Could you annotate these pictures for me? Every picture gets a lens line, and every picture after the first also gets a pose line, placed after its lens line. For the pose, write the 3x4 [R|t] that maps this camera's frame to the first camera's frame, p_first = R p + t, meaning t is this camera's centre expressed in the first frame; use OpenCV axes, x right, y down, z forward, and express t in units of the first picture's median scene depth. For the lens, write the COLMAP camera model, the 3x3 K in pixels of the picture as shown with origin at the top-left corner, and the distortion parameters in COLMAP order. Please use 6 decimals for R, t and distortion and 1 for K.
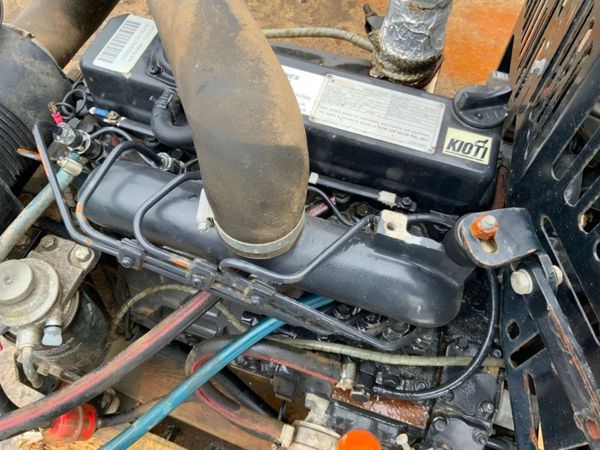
lens RADIAL K [[501.5, 0, 301.4], [0, 501.5, 224.6], [0, 0, 1]] dist [0.056644, -0.106252]
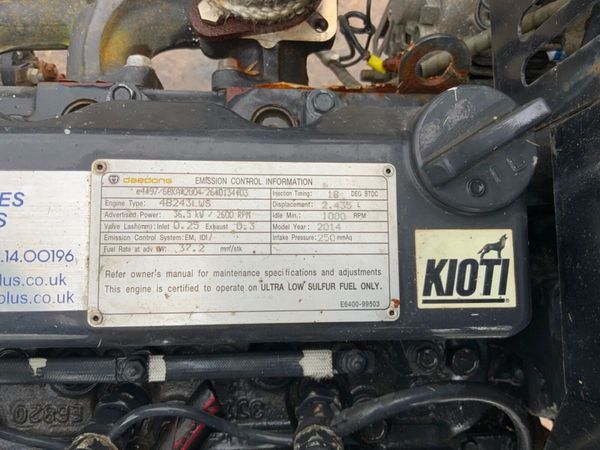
lens RADIAL K [[501.5, 0, 306.0], [0, 501.5, 227.4], [0, 0, 1]] dist [0.056644, -0.106252]
pose [[0.947064, -0.307463, 0.092395, 0.166017], [0.239210, 0.867745, 0.435657, -0.412490], [-0.214124, -0.390493, 0.895358, 0.645004]]
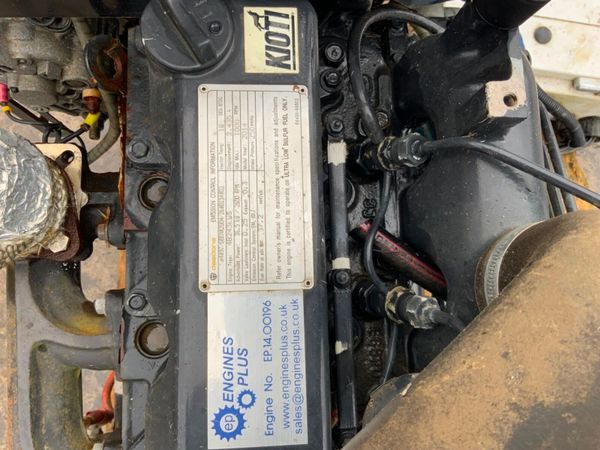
lens RADIAL K [[501.5, 0, 297.6], [0, 501.5, 229.8], [0, 0, 1]] dist [0.056644, -0.106252]
pose [[-0.328361, -0.942366, 0.064231, 0.048548], [0.771797, -0.228482, 0.593401, -0.566200], [-0.544526, 0.244423, 0.802340, 0.521975]]
